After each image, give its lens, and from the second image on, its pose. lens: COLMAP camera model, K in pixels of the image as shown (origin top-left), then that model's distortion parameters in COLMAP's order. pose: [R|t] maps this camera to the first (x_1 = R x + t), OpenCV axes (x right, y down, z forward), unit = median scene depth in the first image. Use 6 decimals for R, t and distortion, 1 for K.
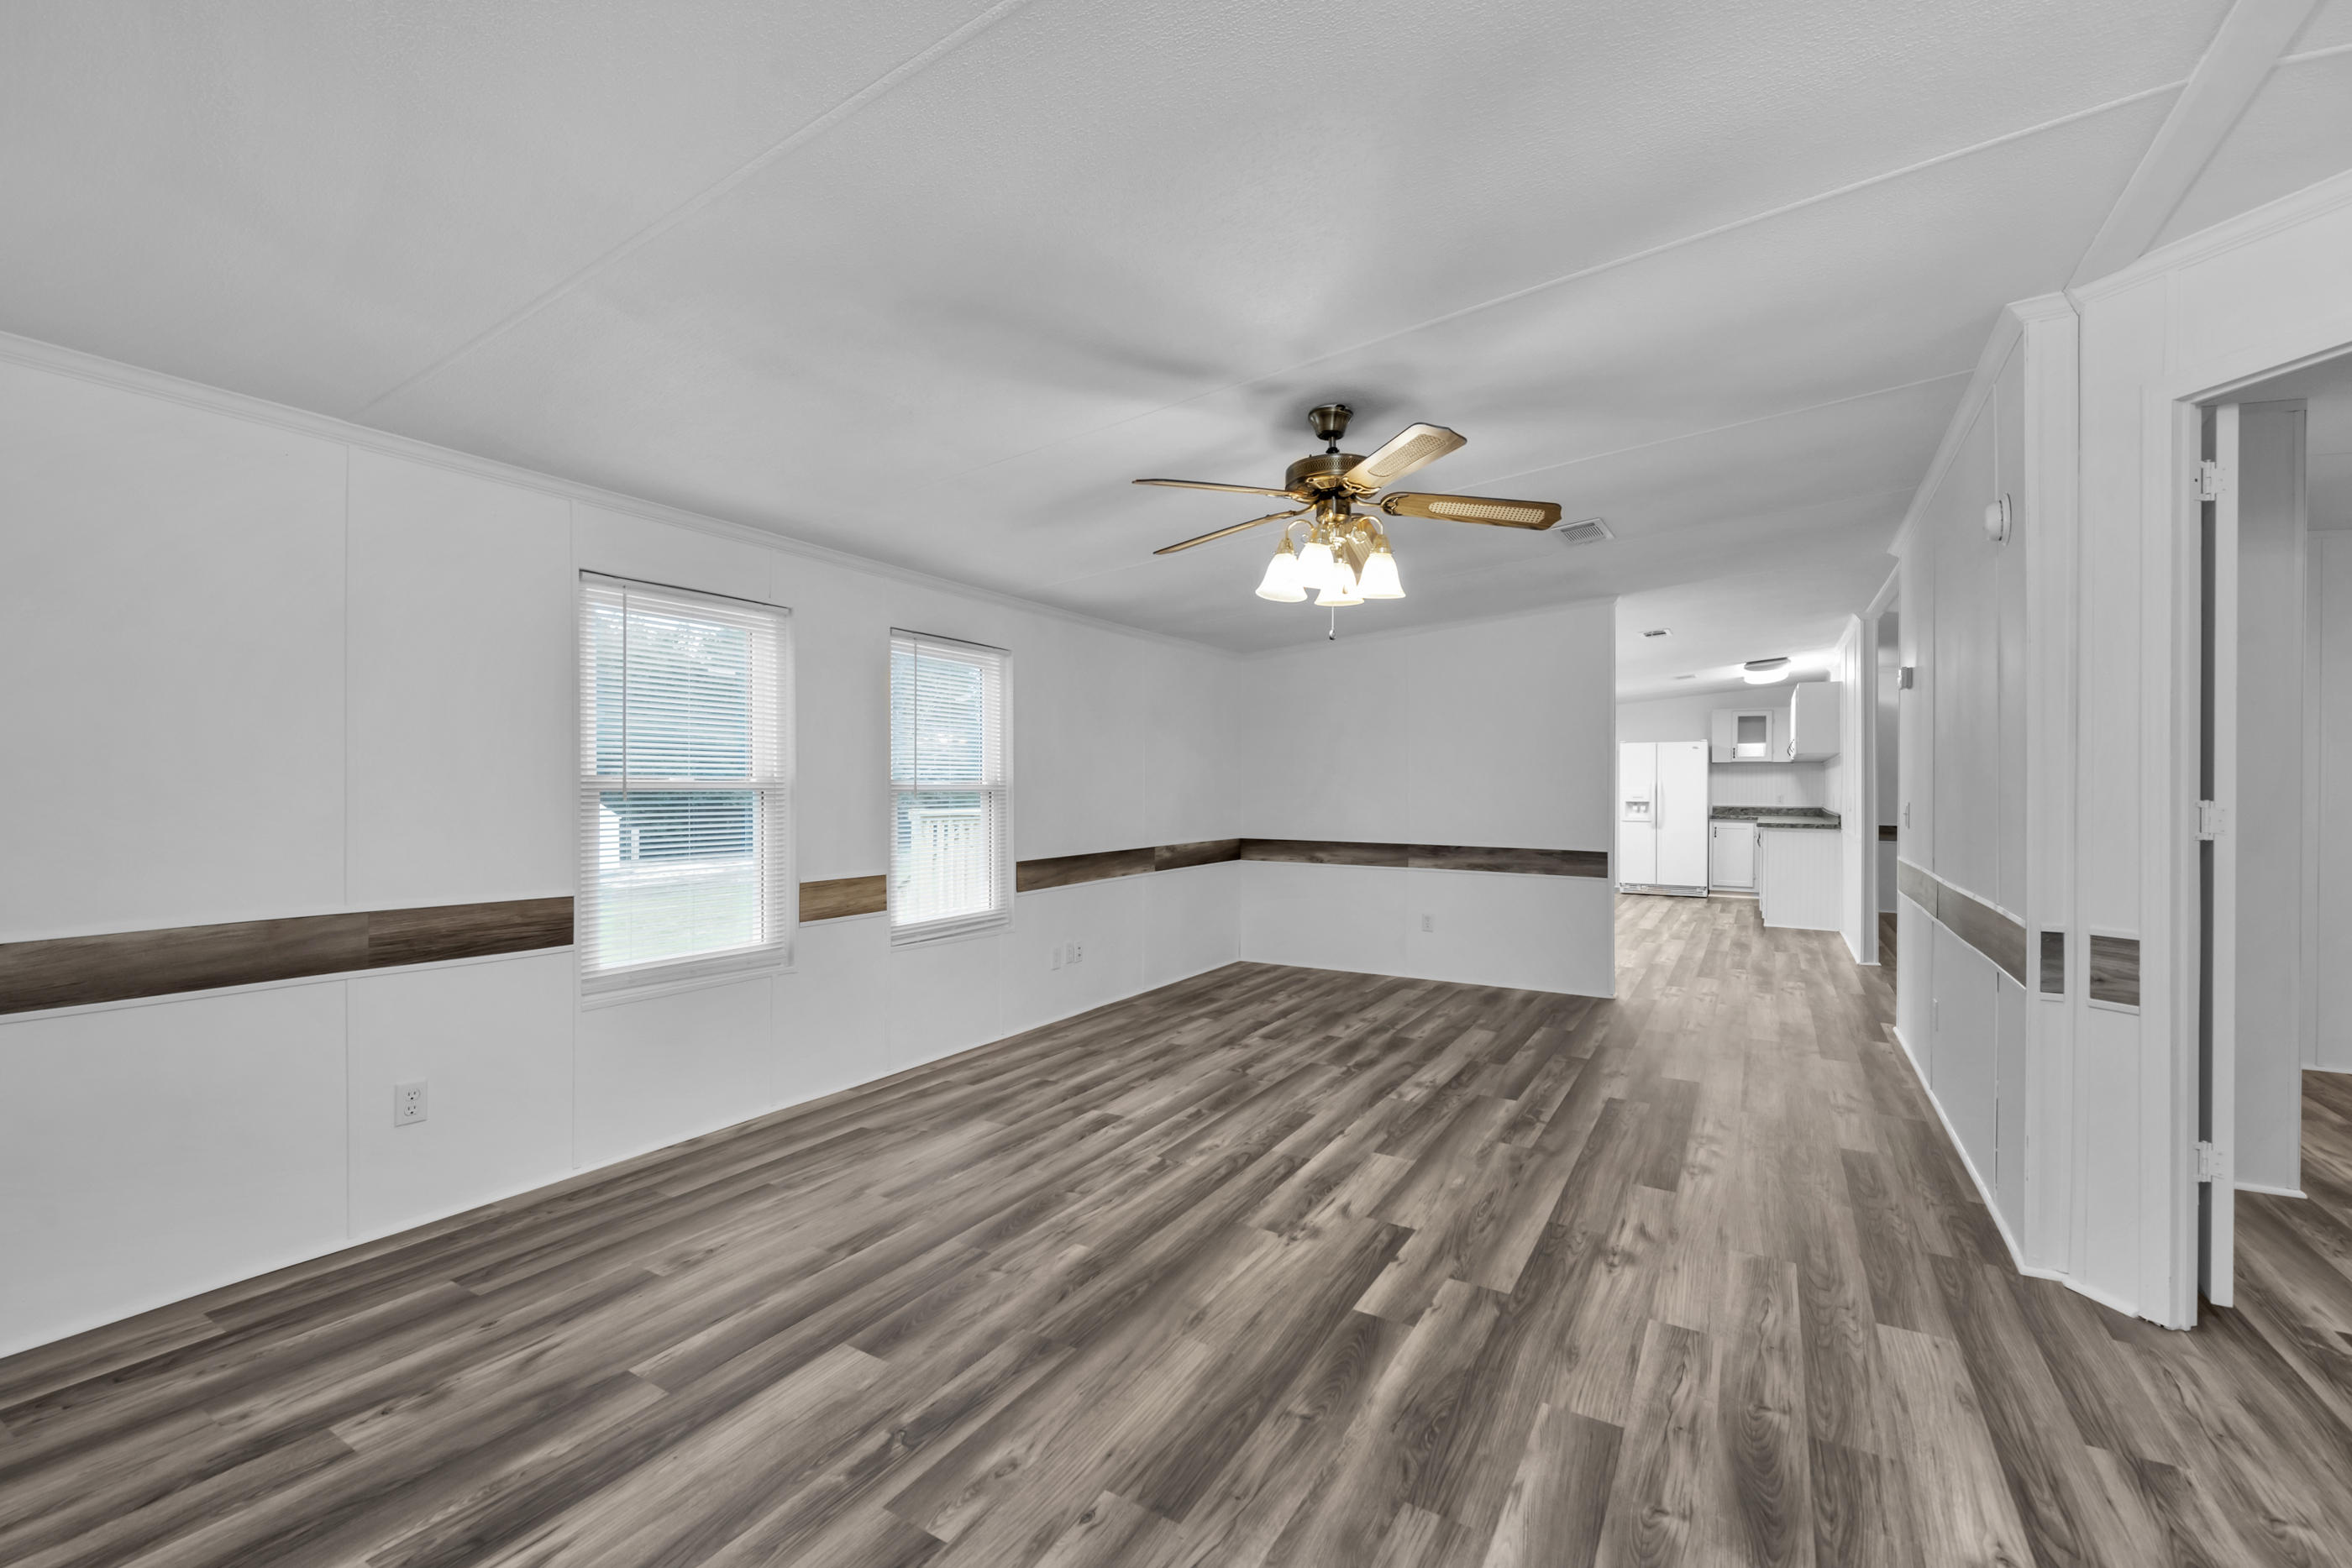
lens RADIAL K [[951.1, 0, 1178.9], [0, 951.1, 779.7], [0, 0, 1]] dist [-0.000529, -0.003717]
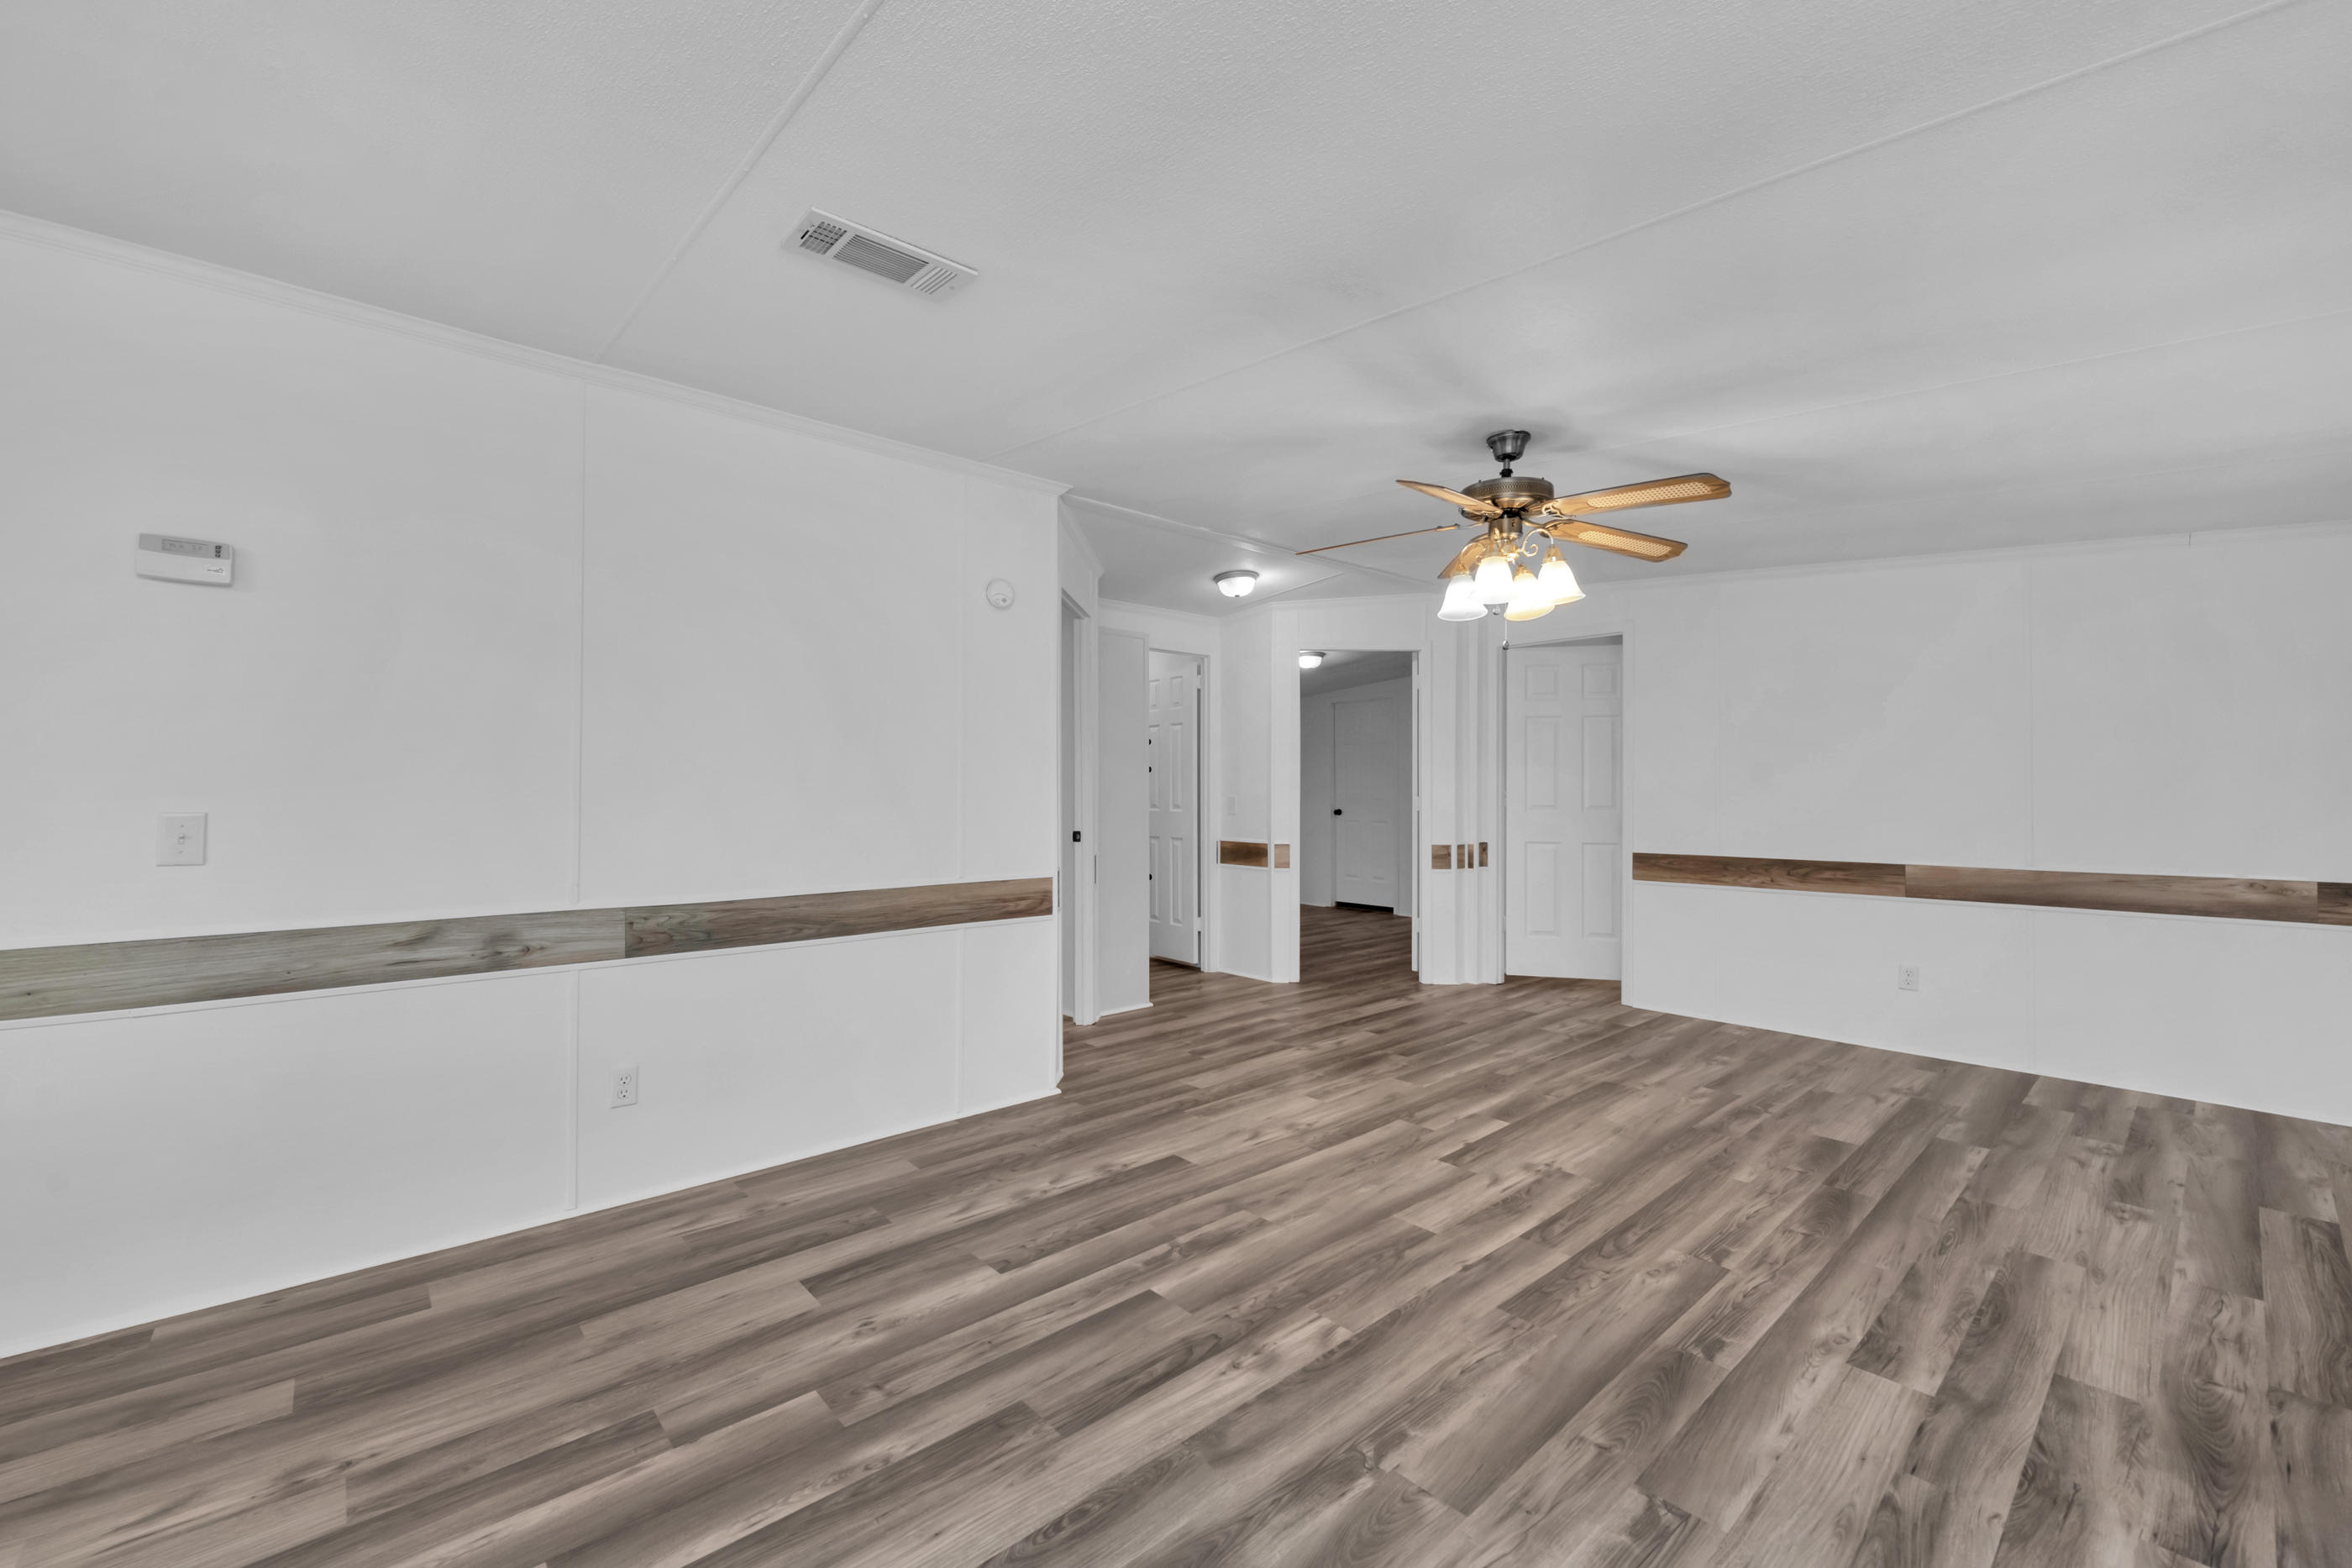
lens RADIAL K [[951.1, 0, 1178.9], [0, 951.1, 779.7], [0, 0, 1]] dist [-0.000529, -0.003717]
pose [[-0.960844, -0.001541, 0.277086, 0.200074], [-0.006698, 0.999822, -0.017665, 0.018403], [-0.277010, -0.018829, -0.960683, 1.939187]]
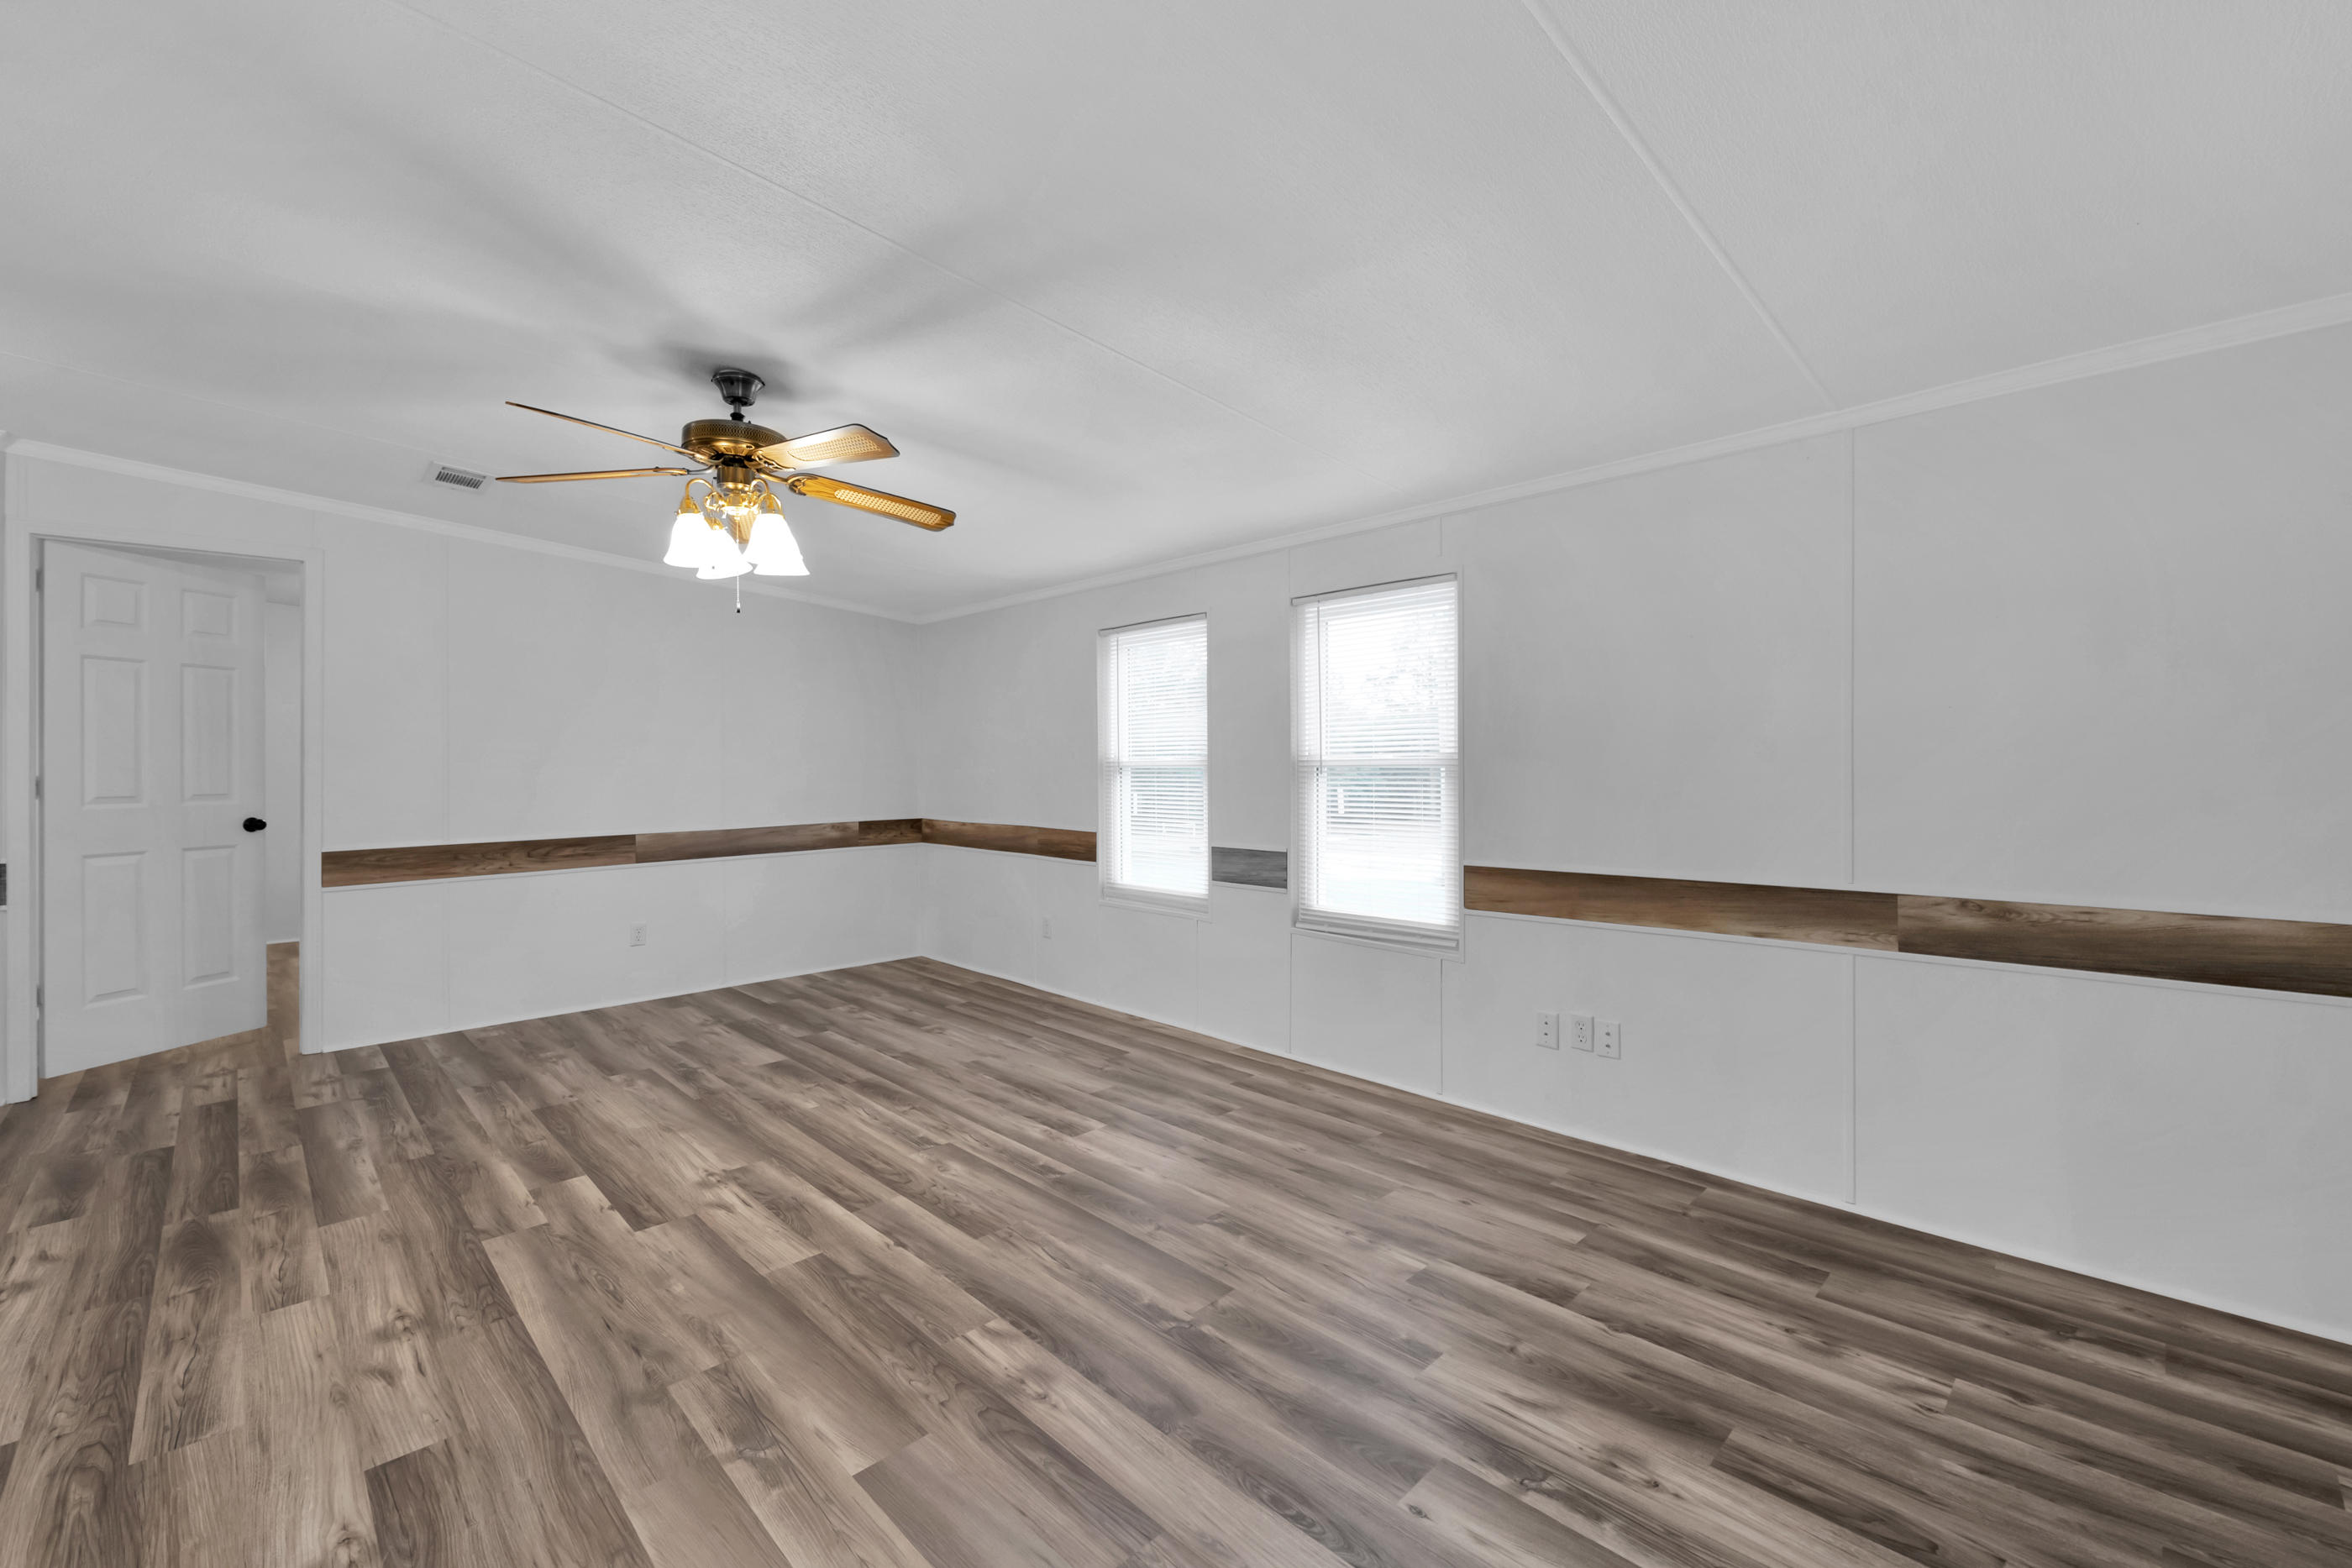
lens RADIAL K [[951.1, 0, 1178.9], [0, 951.1, 779.7], [0, 0, 1]] dist [-0.000529, -0.003717]
pose [[-0.233423, 0.016086, -0.972242, 0.898838], [0.016150, 0.999789, 0.012665, 0.015715], [0.972241, -0.012746, -0.233634, 1.519639]]
